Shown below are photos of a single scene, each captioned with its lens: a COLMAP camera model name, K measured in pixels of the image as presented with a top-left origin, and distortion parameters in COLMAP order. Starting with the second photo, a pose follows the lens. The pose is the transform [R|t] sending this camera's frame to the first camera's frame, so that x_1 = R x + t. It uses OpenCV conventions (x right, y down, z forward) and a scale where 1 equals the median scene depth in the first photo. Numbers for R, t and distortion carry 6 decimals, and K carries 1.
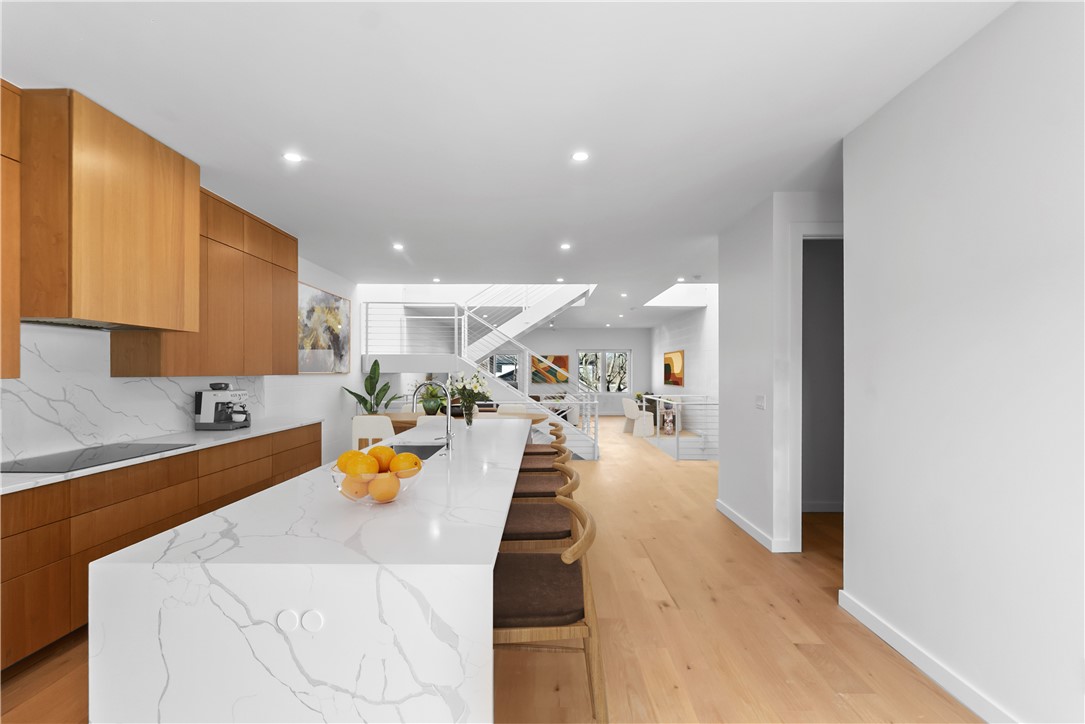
lens RADIAL K [[459.9, 0, 545.7], [0, 459.9, 367.8], [0, 0, 1]] dist [-0.019072, -0.000293]
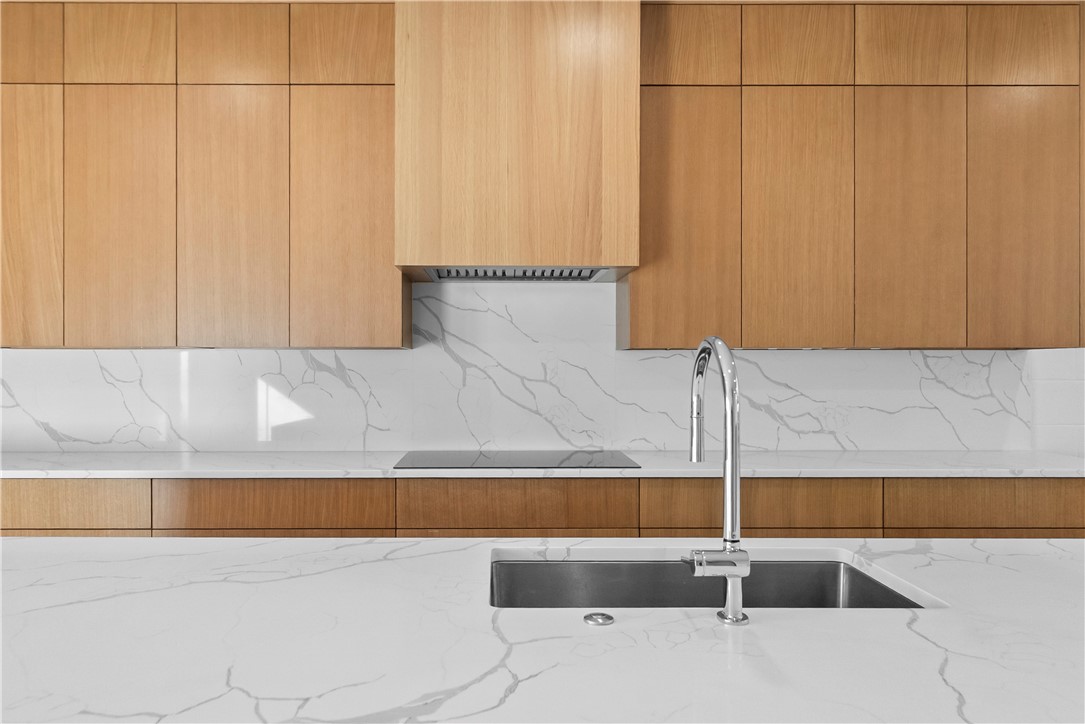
lens RADIAL K [[769.1, 0, 543.6], [0, 769.1, 364.3], [0, 0, 1]] dist [0.006455, 0.000621]
pose [[0.016488, -0.004846, -0.999852, 0.190373], [0.010091, 0.999938, -0.004680, 0.051062], [0.999813, -0.010012, 0.016536, 0.967193]]
